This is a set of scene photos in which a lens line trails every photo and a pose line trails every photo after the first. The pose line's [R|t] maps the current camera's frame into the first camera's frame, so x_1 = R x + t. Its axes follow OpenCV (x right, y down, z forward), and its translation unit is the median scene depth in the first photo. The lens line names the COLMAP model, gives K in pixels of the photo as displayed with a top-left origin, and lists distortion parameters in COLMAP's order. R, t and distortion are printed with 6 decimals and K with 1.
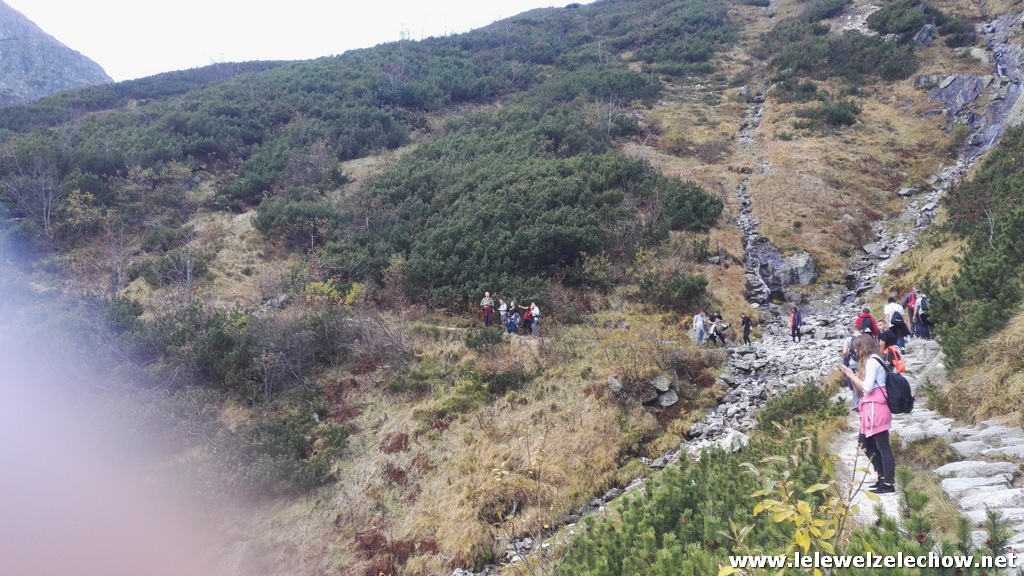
lens RADIAL K [[859.2, 0, 513.8], [0, 859.2, 288.2], [0, 0, 1]] dist [0.031087, 0.031886]
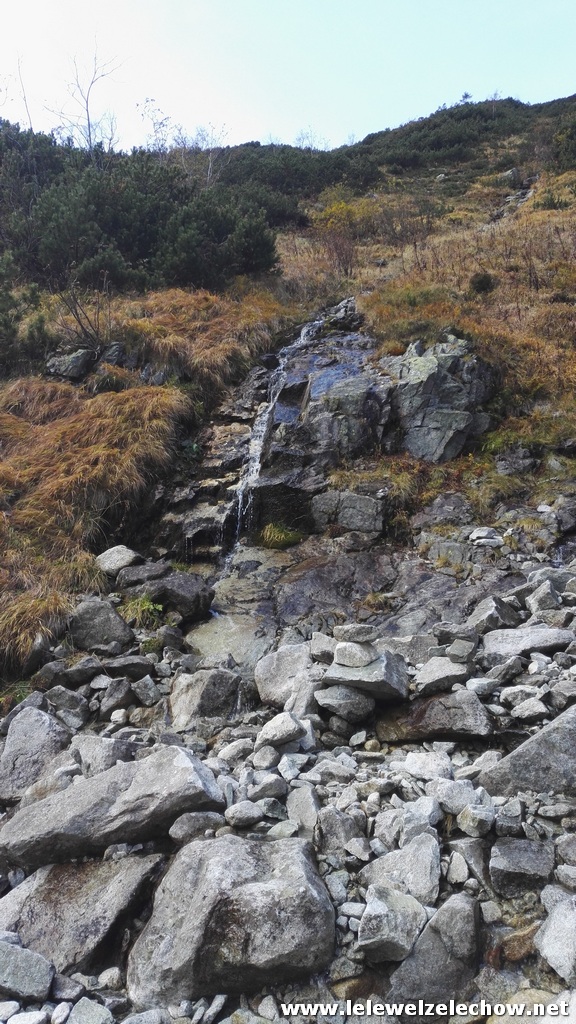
lens RADIAL K [[859.2, 0, 290.0], [0, 859.2, 511.3], [0, 0, 1]] dist [0.031087, 0.031886]
pose [[0.997721, -0.006746, -0.067137, 0.325339], [0.007891, 0.999828, 0.016800, 0.006013], [0.067012, -0.017291, 0.997602, 0.784851]]
